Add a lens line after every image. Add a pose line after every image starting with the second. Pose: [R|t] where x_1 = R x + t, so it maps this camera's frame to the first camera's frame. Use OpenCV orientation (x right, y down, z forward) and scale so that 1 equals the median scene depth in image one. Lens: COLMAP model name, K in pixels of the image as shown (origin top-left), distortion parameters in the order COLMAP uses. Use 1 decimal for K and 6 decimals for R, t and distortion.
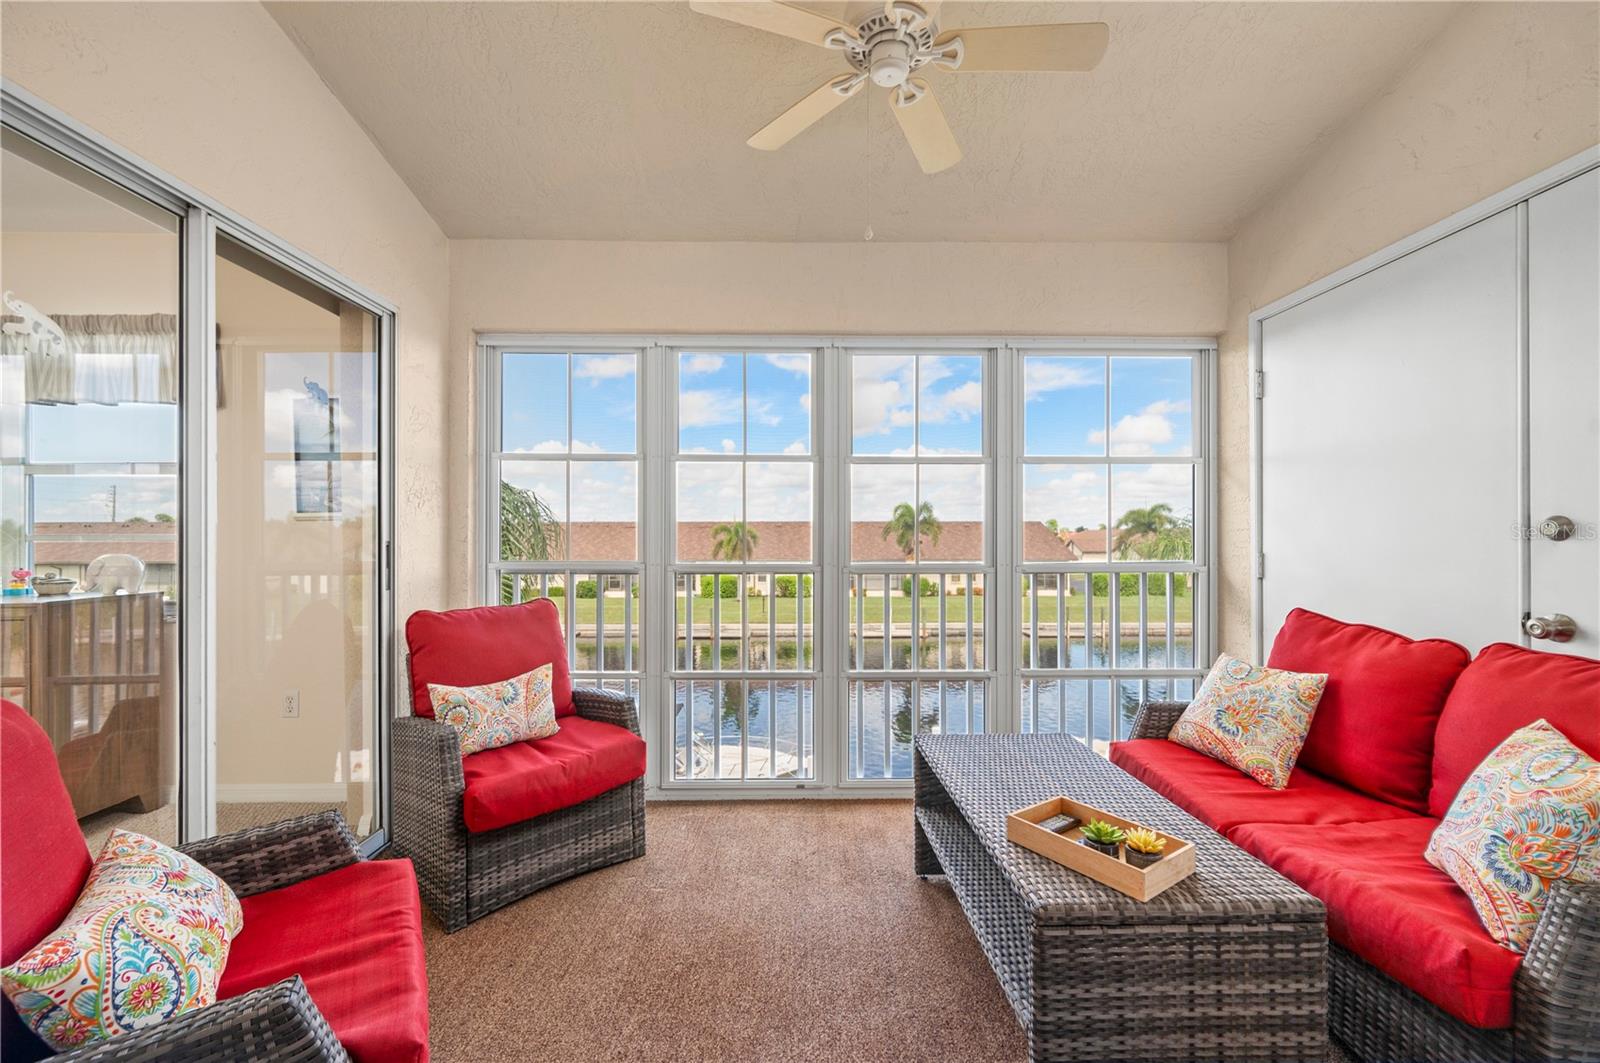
lens RADIAL K [[609.4, 0, 795.9], [0, 609.4, 540.9], [0, 0, 1]] dist [-0.001132, 0.000283]
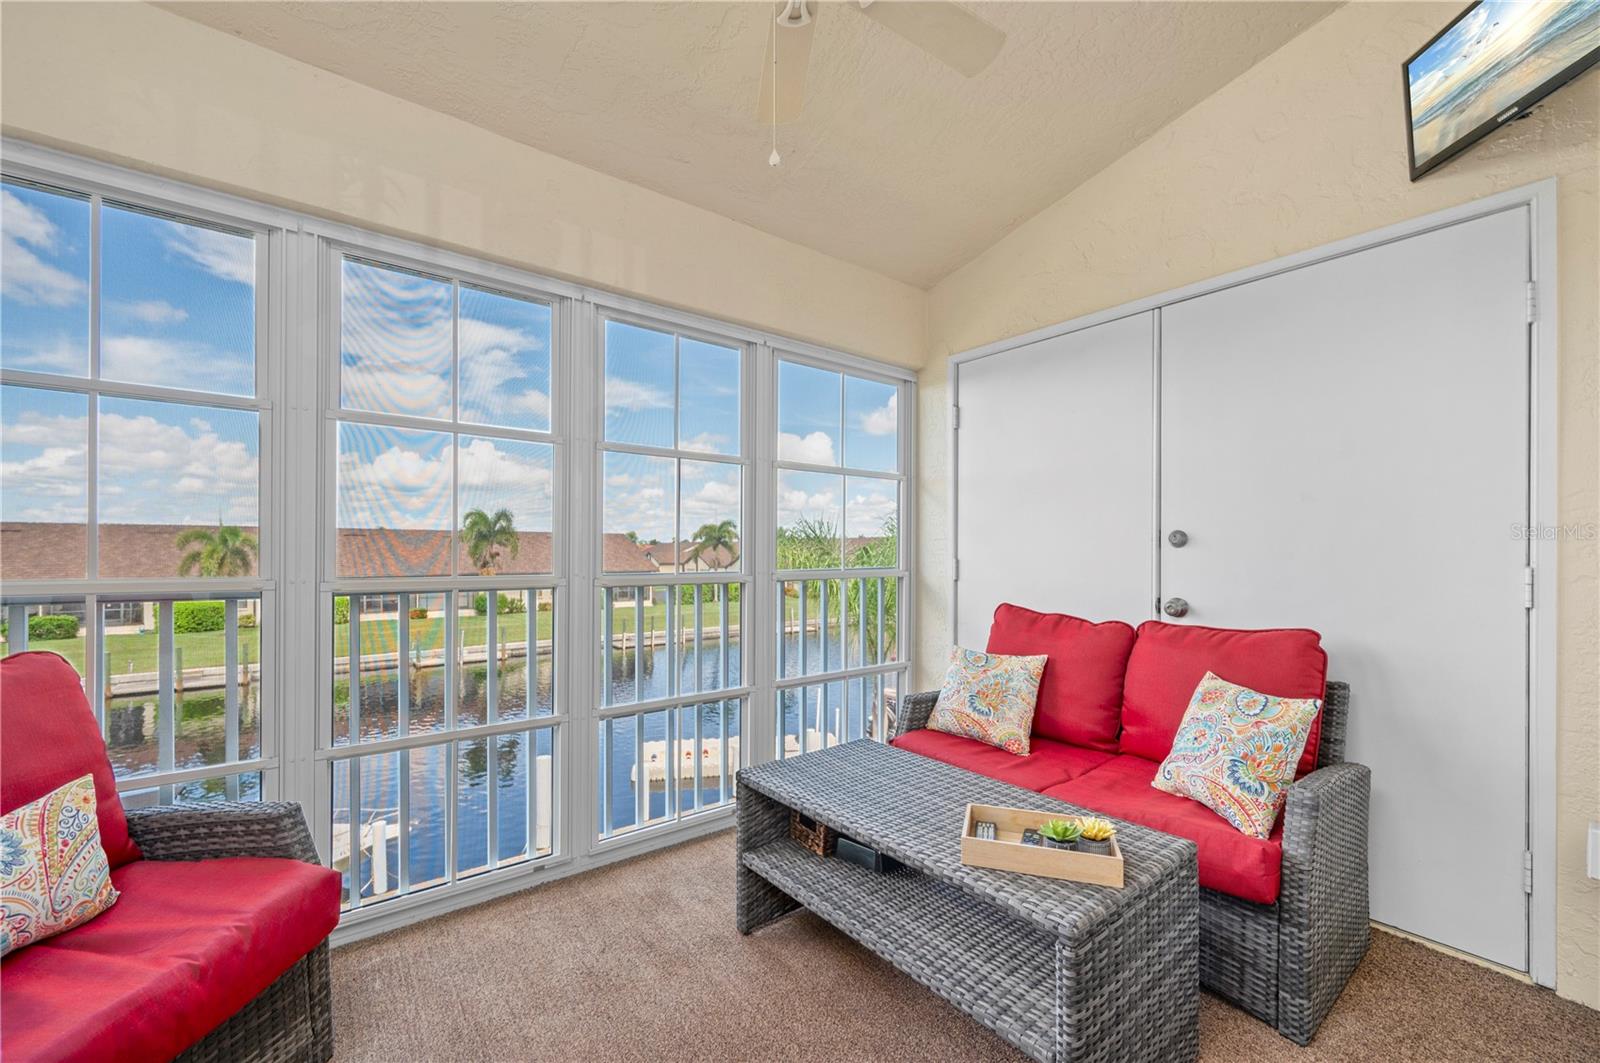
lens RADIAL K [[628.6, 0, 779.0], [0, 628.6, 555.8], [0, 0, 1]] dist [-0.001281, -0.000253]
pose [[0.806823, -0.000279, 0.590793, -0.271159], [-0.002255, 0.999991, 0.003552, 0.010957], [-0.590789, -0.004198, 0.806815, 0.242286]]
